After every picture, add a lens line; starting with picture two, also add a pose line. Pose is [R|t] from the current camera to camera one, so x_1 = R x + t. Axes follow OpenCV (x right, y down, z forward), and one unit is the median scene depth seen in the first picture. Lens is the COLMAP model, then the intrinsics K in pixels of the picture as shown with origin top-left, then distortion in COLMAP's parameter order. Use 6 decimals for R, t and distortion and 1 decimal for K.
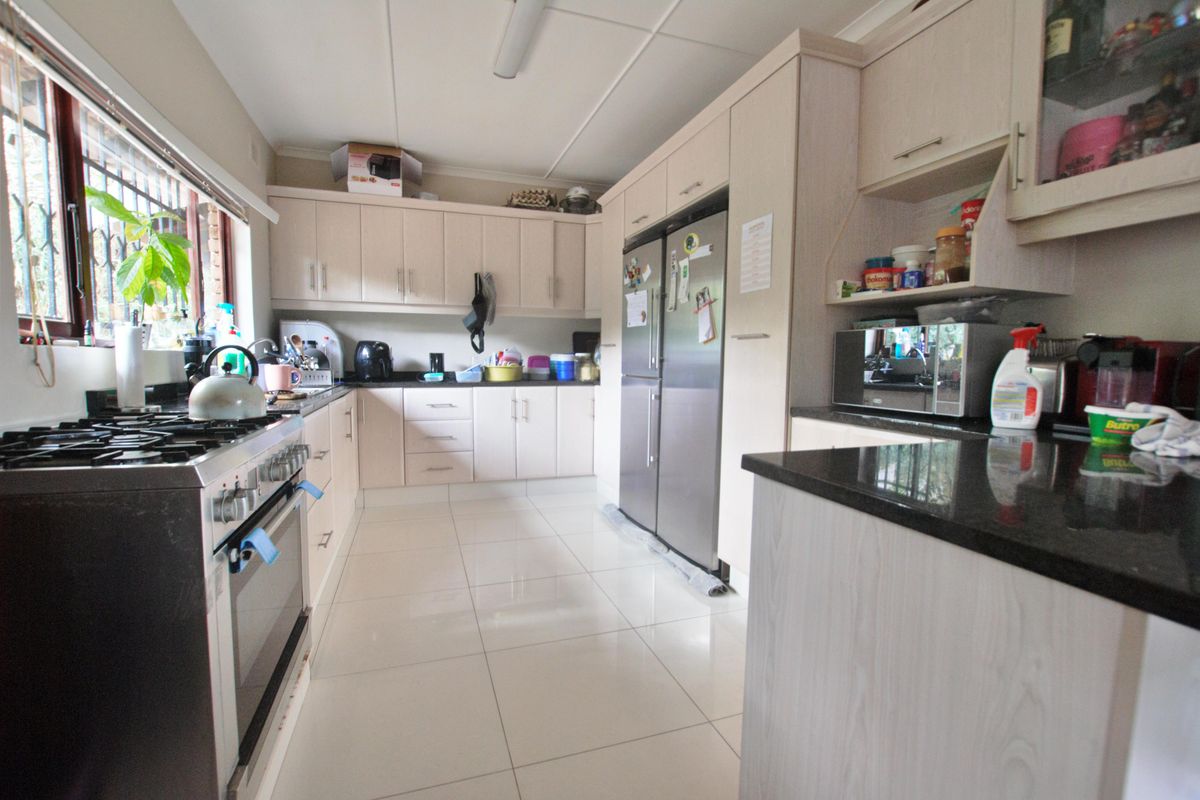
lens RADIAL K [[528.8, 0, 600.0], [0, 528.8, 400.0], [0, 0, 1]] dist [-0.030626, 0.000017]
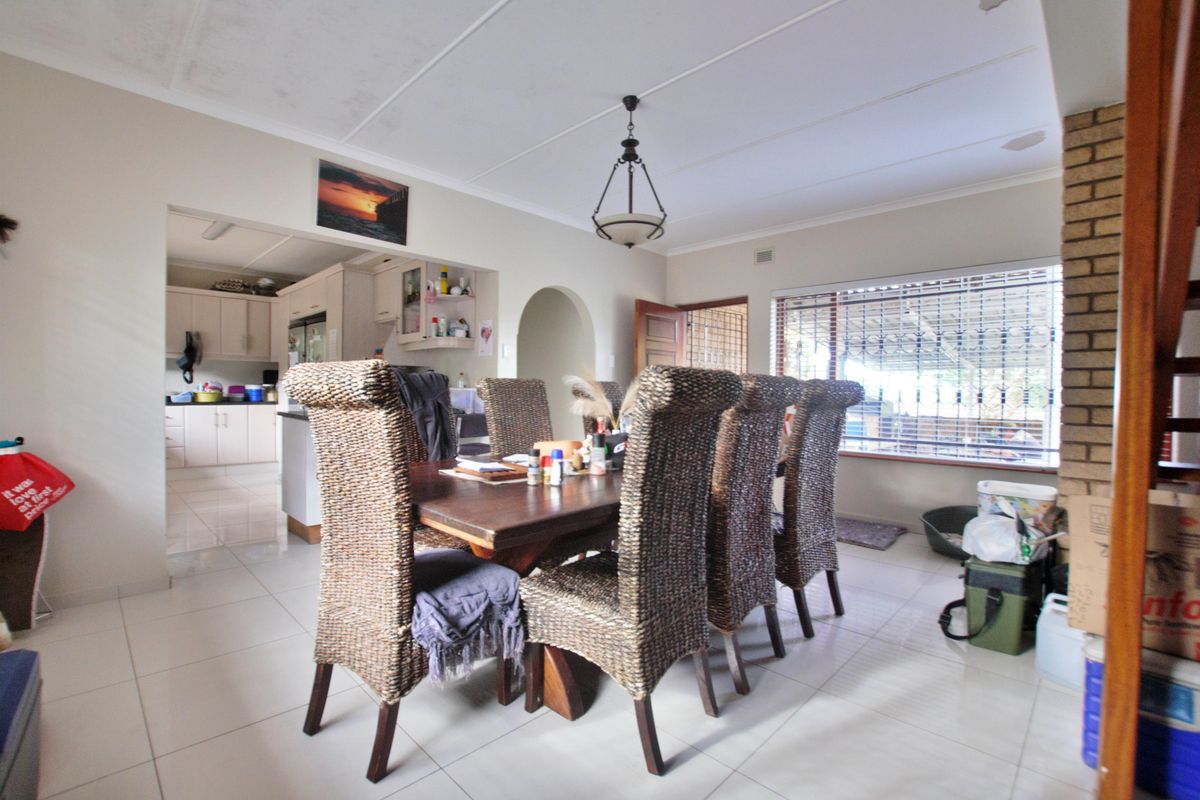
lens RADIAL K [[528.8, 0, 600.0], [0, 528.8, 400.0], [0, 0, 1]] dist [-0.030626, 0.000017]
pose [[0.897667, -0.006201, 0.440631, 0.179026], [0.030414, 0.998389, -0.047909, 0.067344], [-0.439624, 0.056408, 0.896409, -0.879761]]
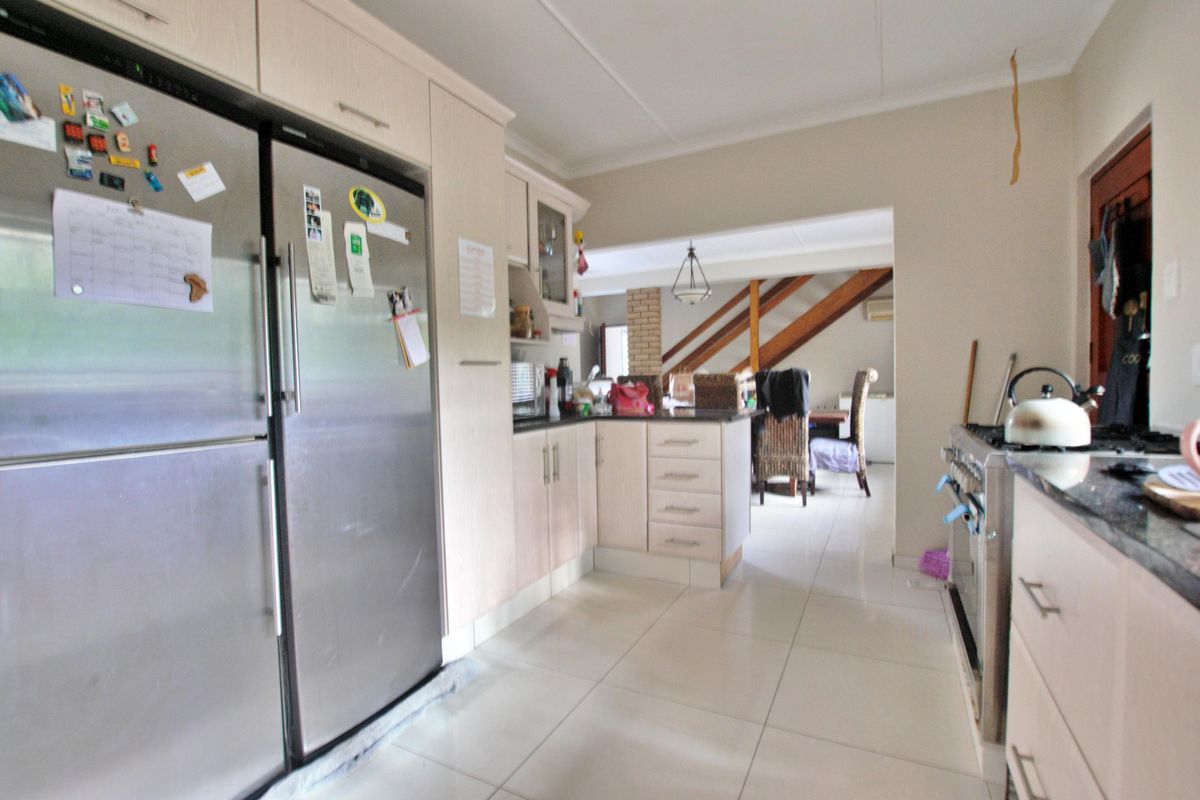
lens RADIAL K [[528.8, 0, 600.0], [0, 528.8, 400.0], [0, 0, 1]] dist [-0.030626, 0.000017]
pose [[-0.677977, -0.026651, 0.734600, -0.310779], [0.067990, 0.992785, 0.098767, -0.072896], [-0.731932, 0.116907, -0.671274, 0.814333]]
